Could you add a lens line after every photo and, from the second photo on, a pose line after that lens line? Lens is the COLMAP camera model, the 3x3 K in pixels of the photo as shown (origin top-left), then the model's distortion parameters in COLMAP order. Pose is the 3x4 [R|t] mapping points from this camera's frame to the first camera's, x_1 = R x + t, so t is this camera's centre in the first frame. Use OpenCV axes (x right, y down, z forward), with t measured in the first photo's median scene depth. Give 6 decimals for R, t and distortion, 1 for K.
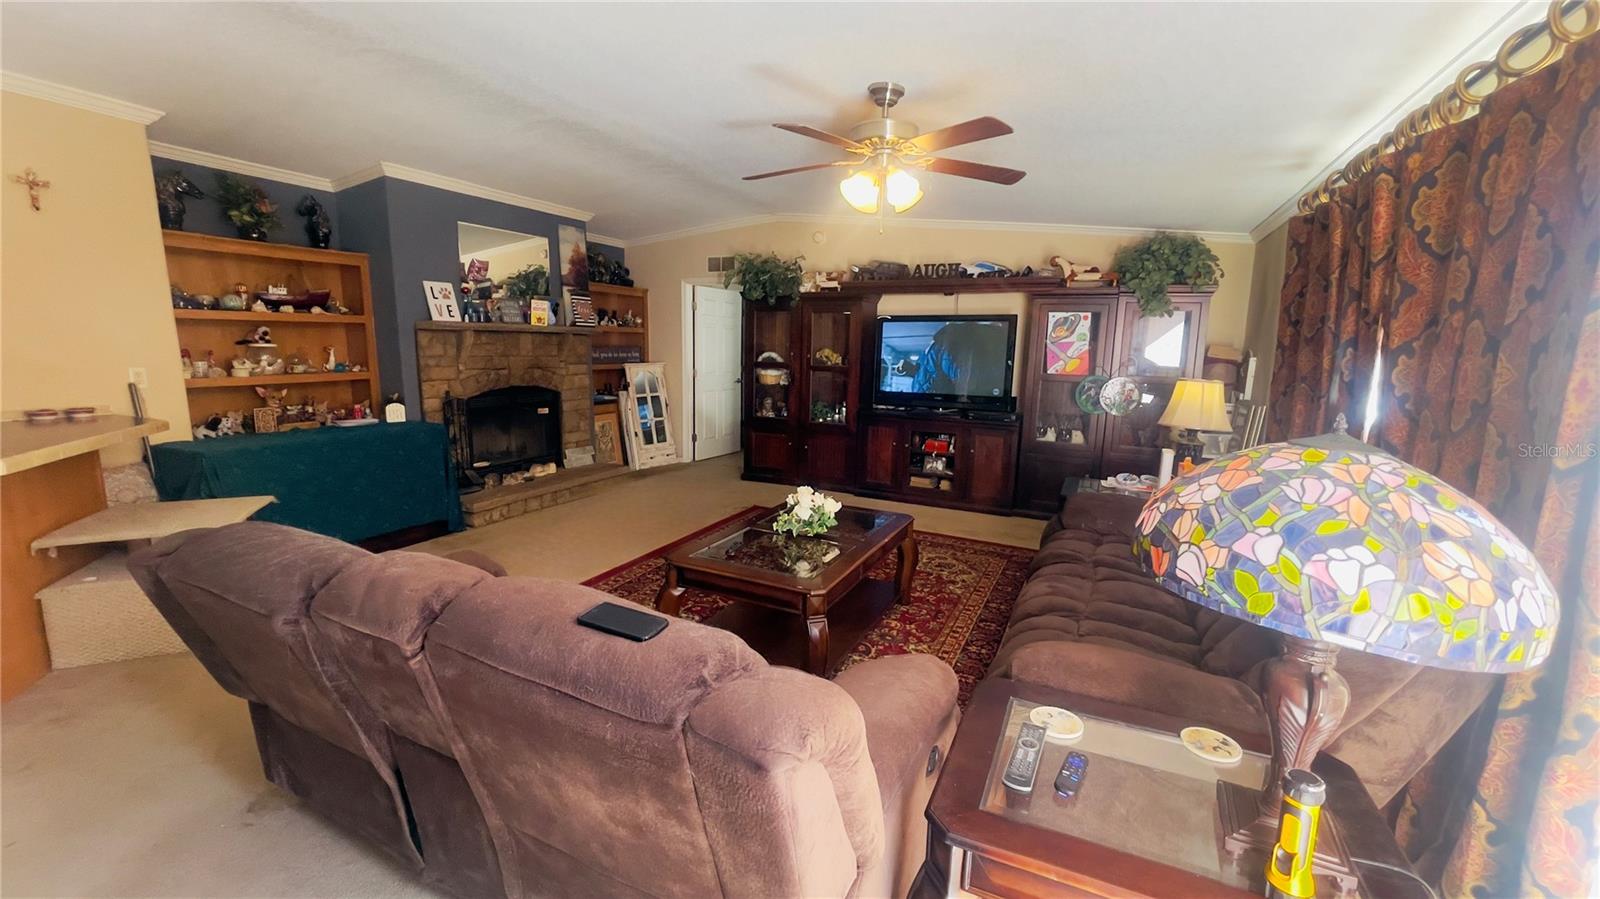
lens RADIAL K [[648.8, 0, 791.1], [0, 648.8, 445.8], [0, 0, 1]] dist [-0.005581, 0.002640]
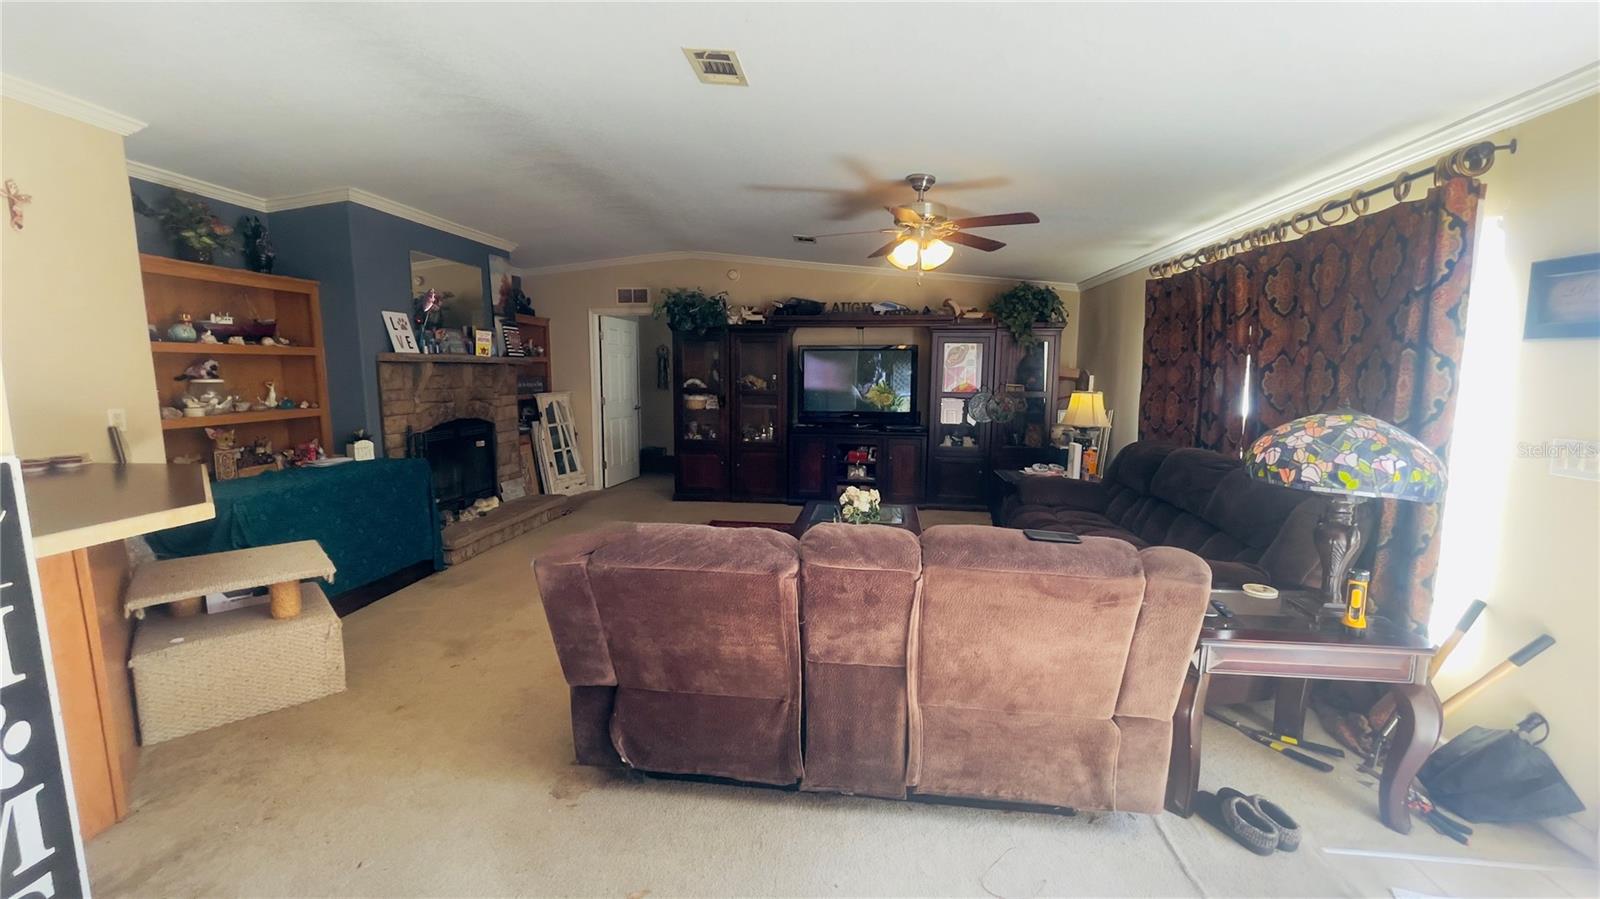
lens RADIAL K [[648.8, 0, 791.5], [0, 648.8, 446.9], [0, 0, 1]] dist [-0.005581, 0.002640]
pose [[0.944381, -0.052745, 0.324597, -0.314303], [0.065283, 0.997478, -0.027851, 0.009932], [-0.322309, 0.047493, 0.945442, -0.080438]]
